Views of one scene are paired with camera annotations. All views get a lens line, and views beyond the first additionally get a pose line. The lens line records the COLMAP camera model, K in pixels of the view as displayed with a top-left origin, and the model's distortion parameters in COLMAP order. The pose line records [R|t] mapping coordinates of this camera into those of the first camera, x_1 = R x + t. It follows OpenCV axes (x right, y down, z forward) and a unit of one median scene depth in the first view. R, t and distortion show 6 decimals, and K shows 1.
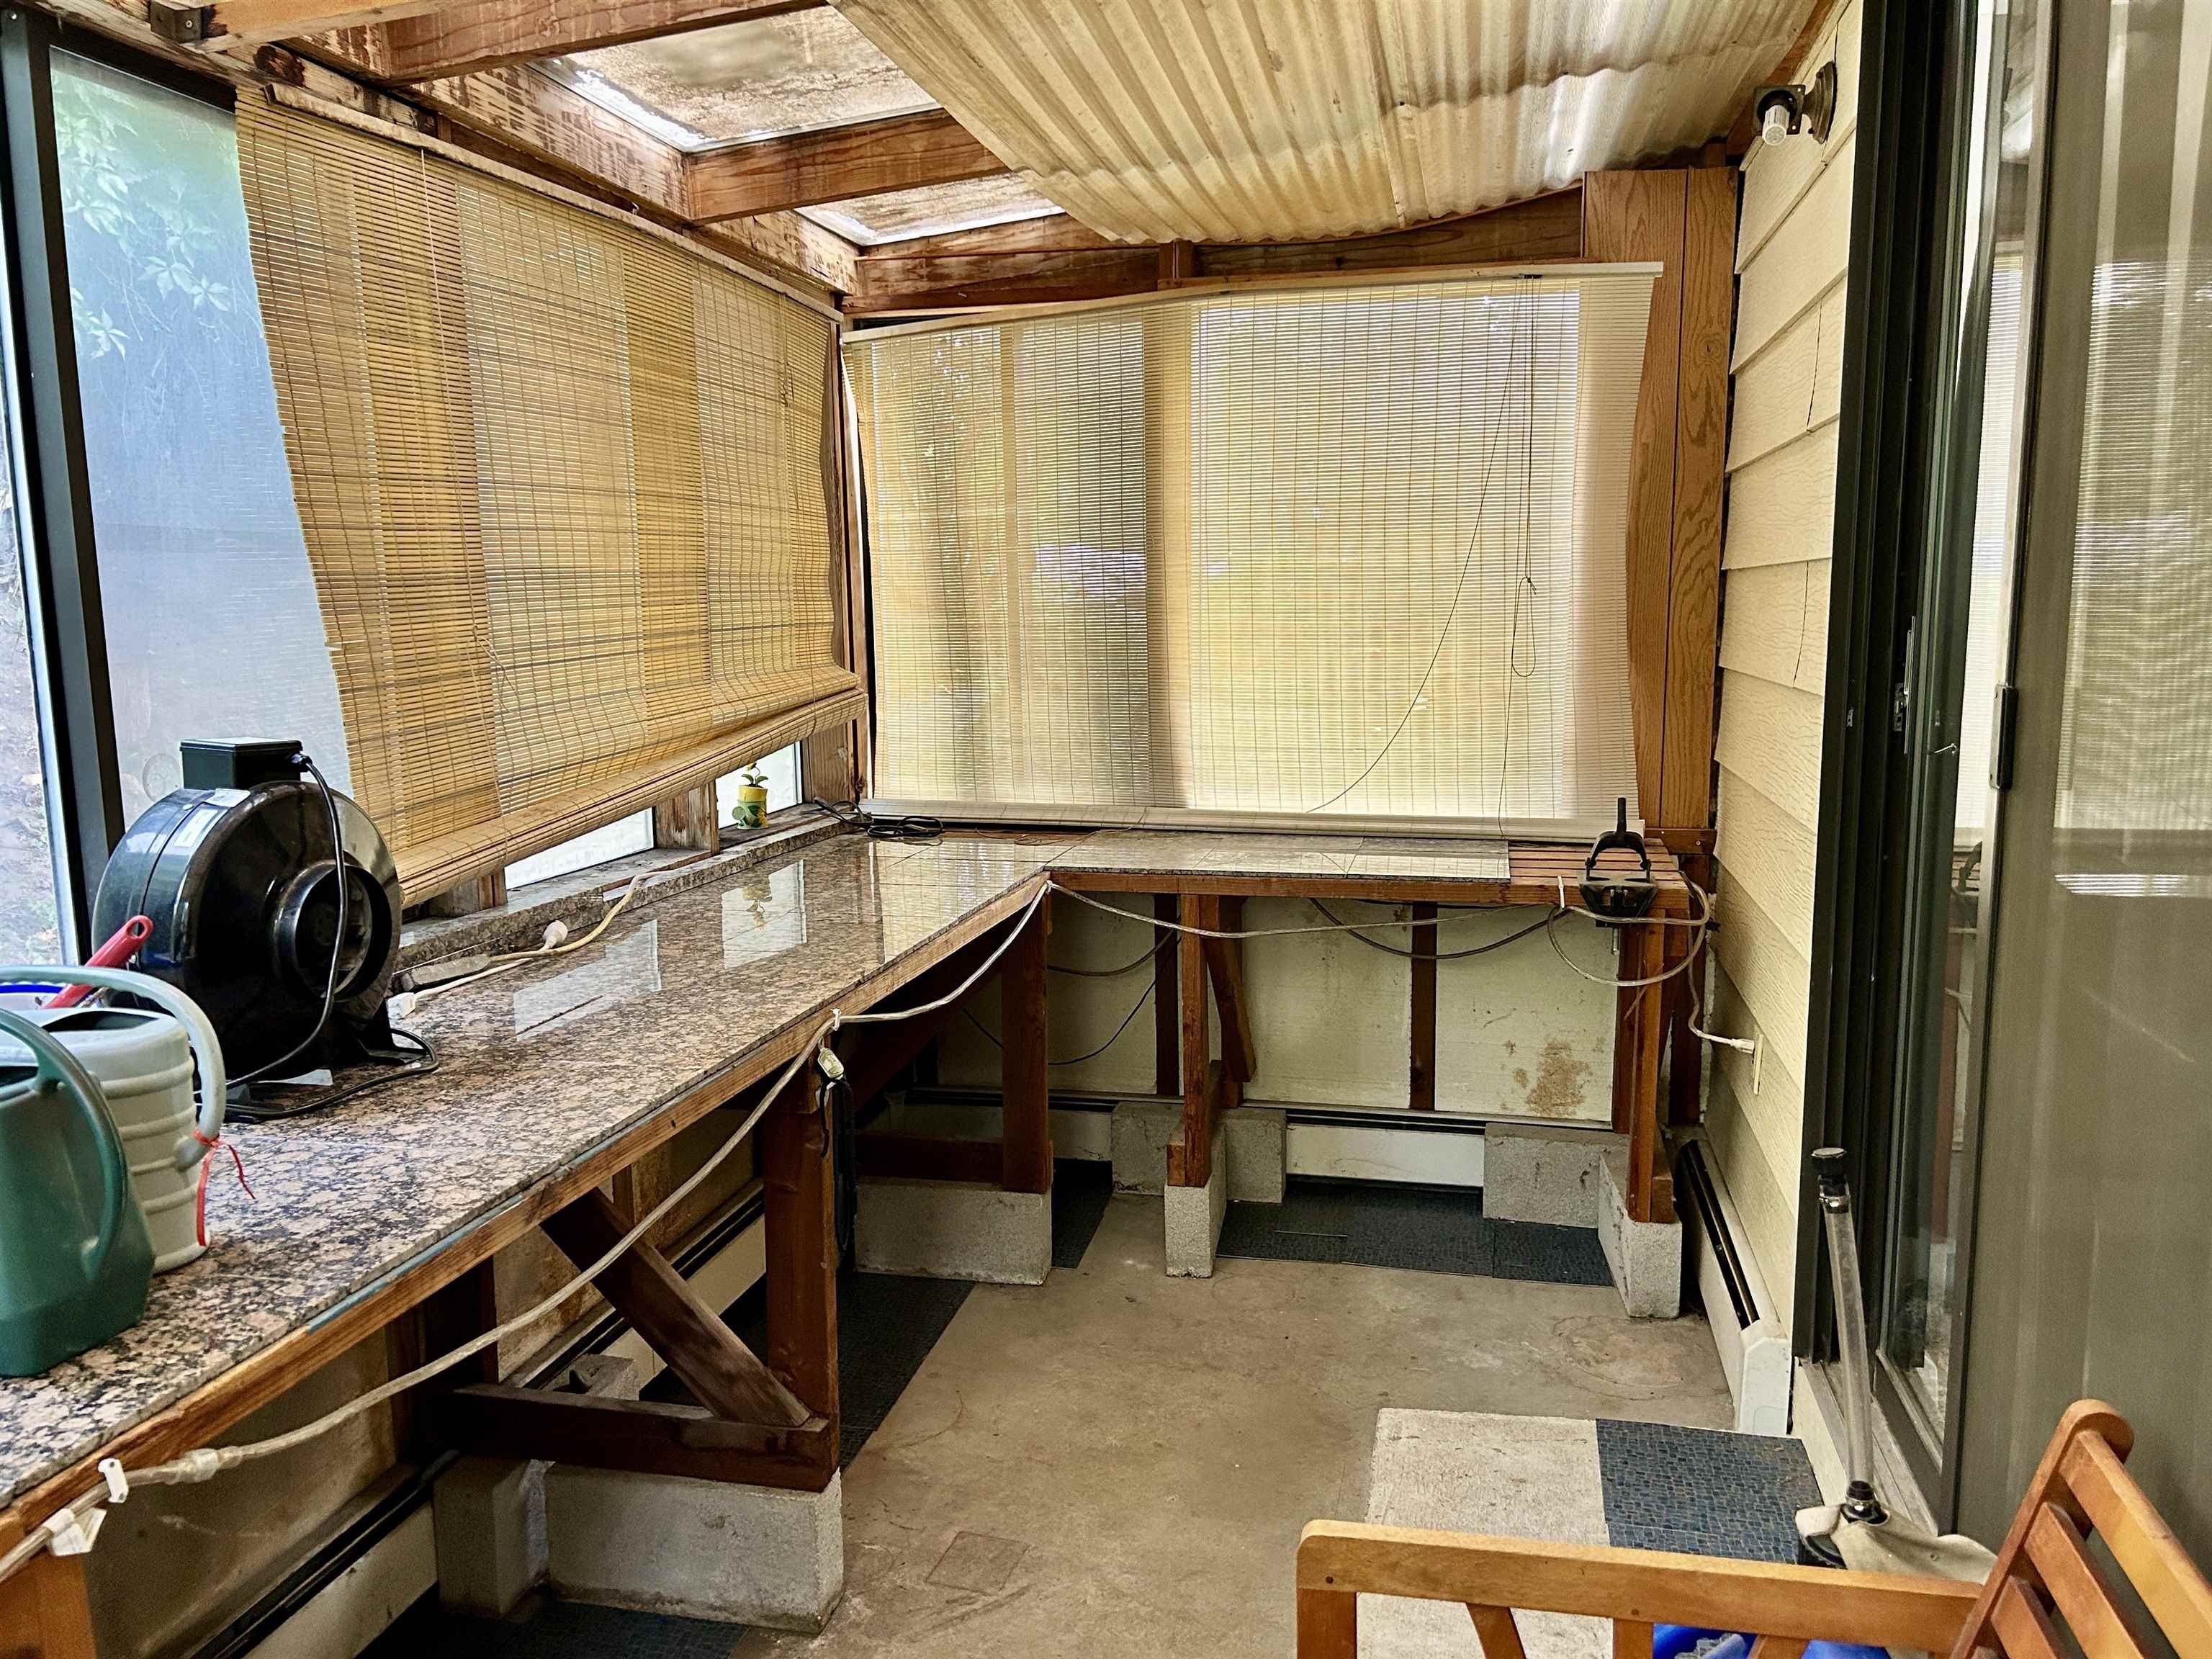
lens RADIAL K [[1663.1, 0, 1106.0], [0, 1663.1, 836.2], [0, 0, 1]] dist [0.000650, -0.006431]
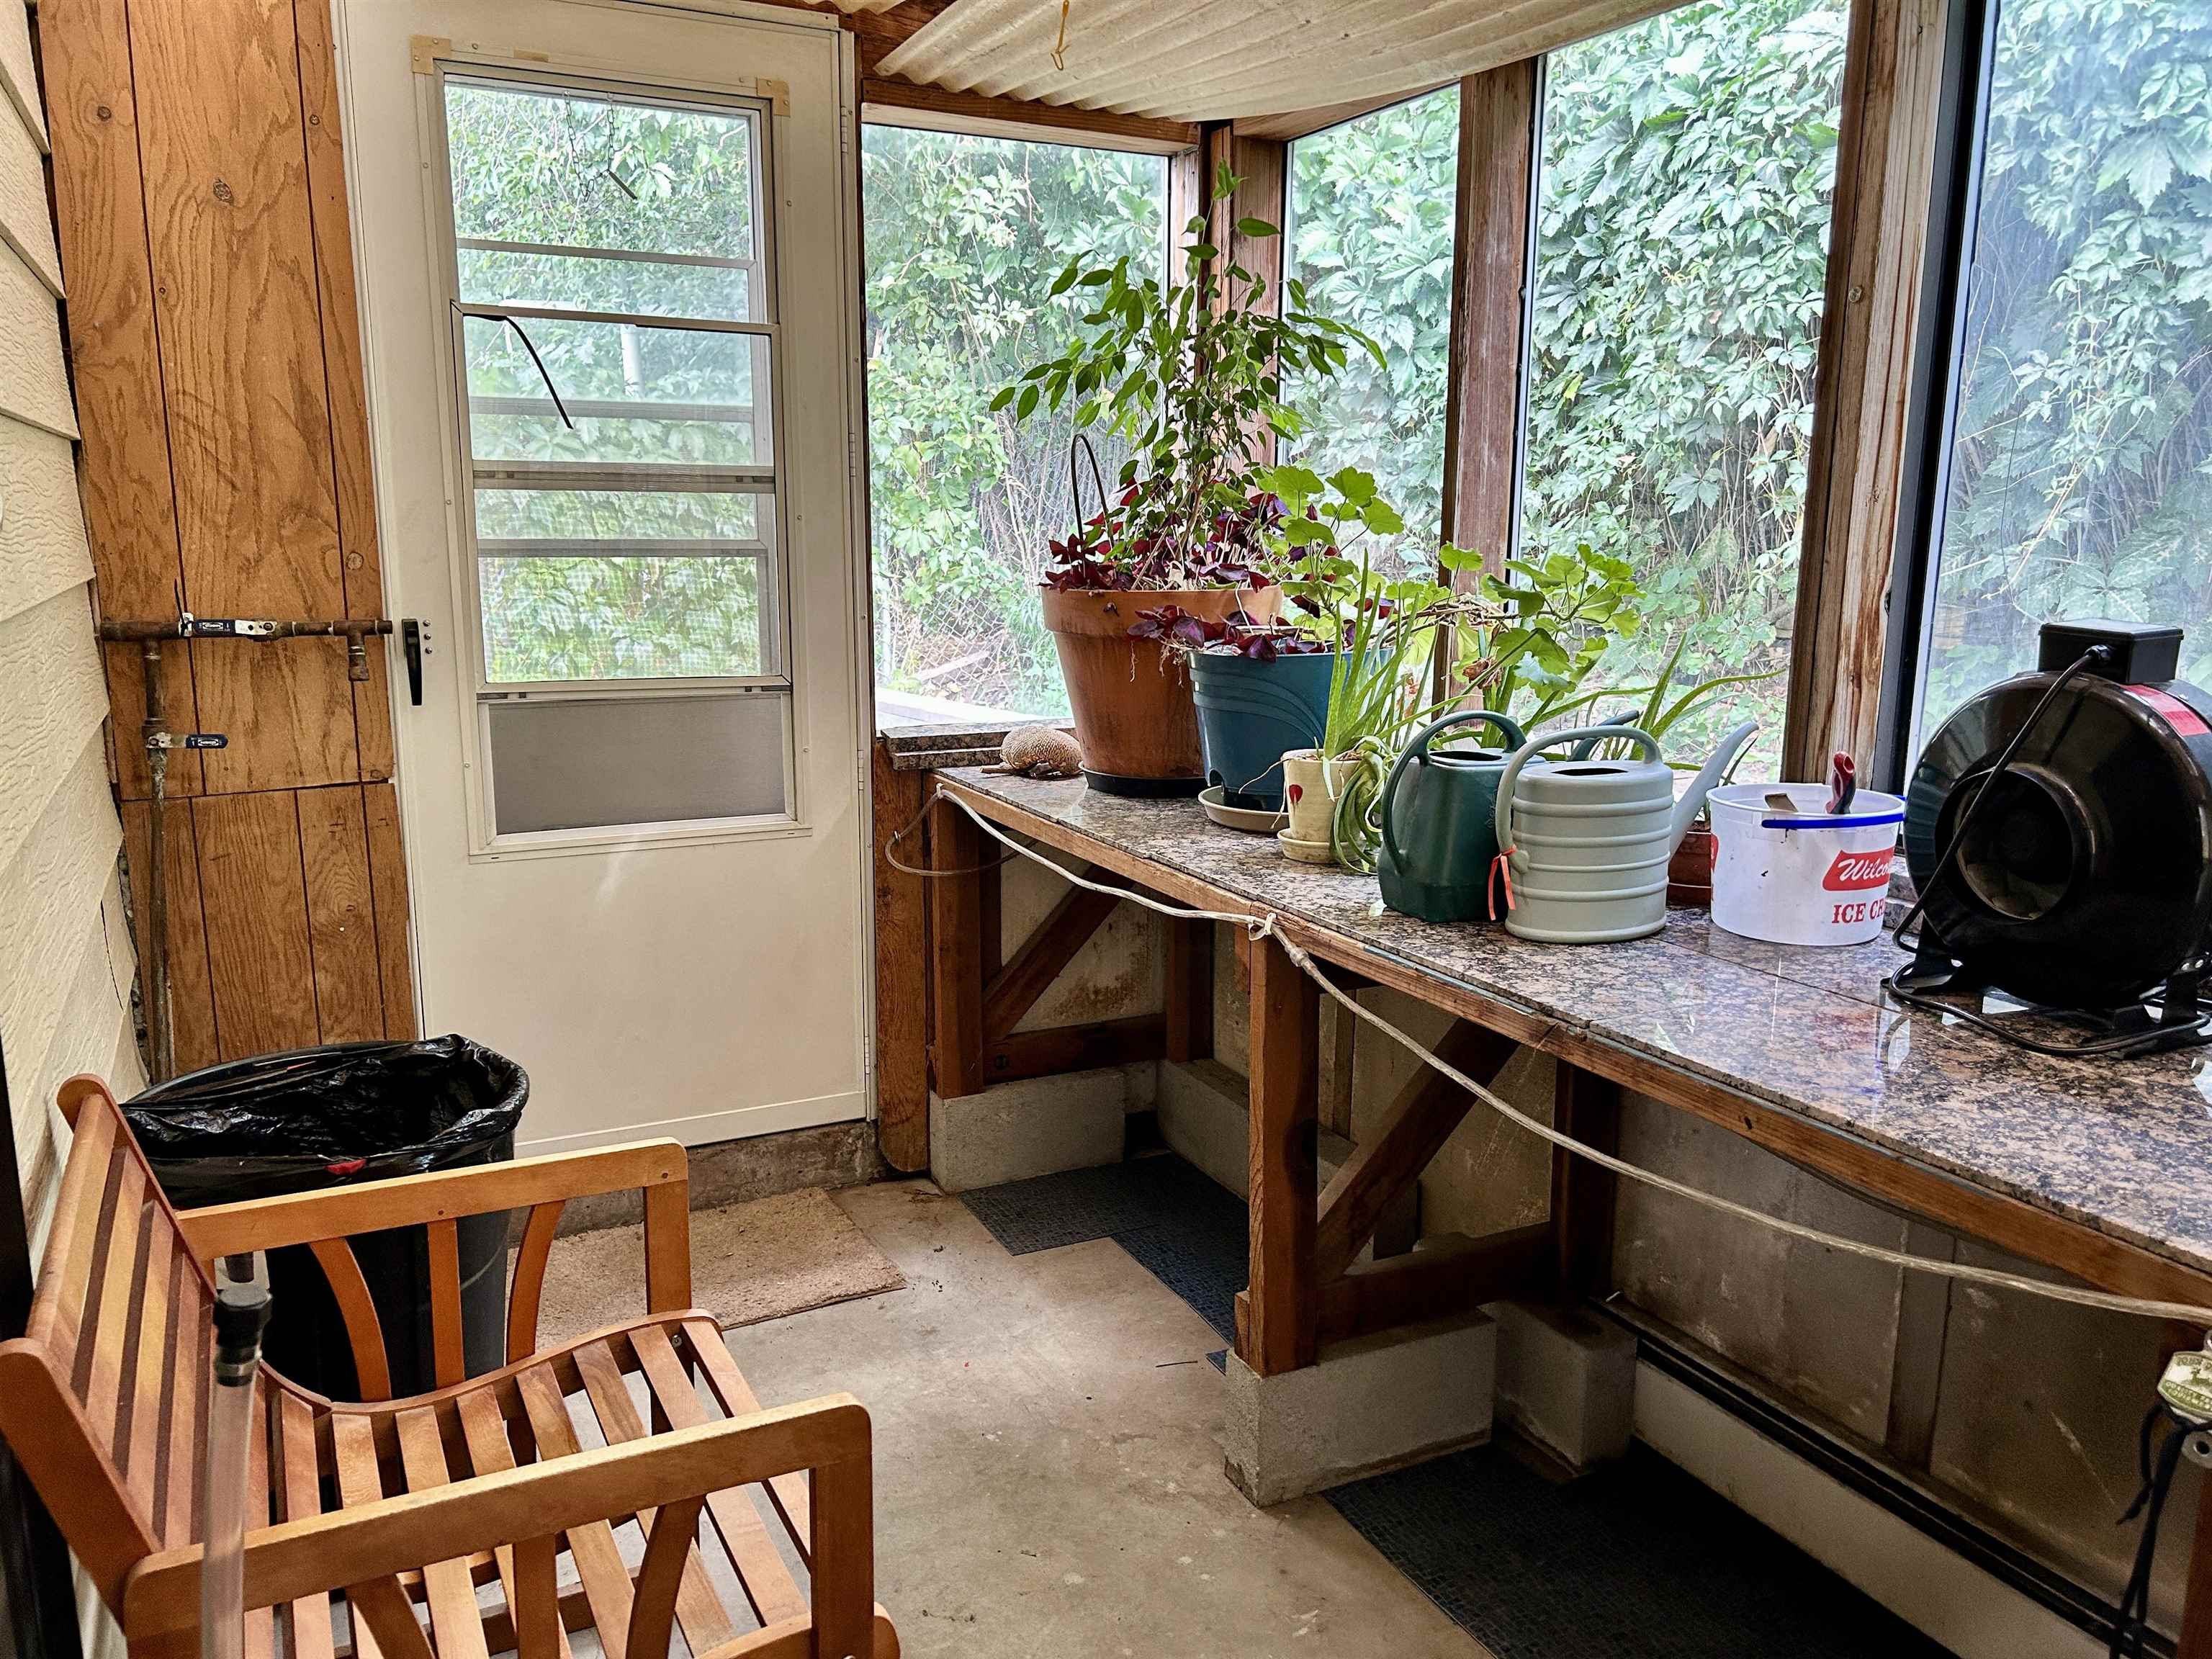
lens RADIAL K [[1663.1, 0, 1104.4], [0, 1663.1, 829.1], [0, 0, 1]] dist [0.000650, -0.006431]
pose [[-0.766463, 0.134207, -0.628110, 0.499936], [-0.080139, 0.950301, 0.300841, -0.193105], [0.637269, 0.280920, -0.717616, 1.410385]]
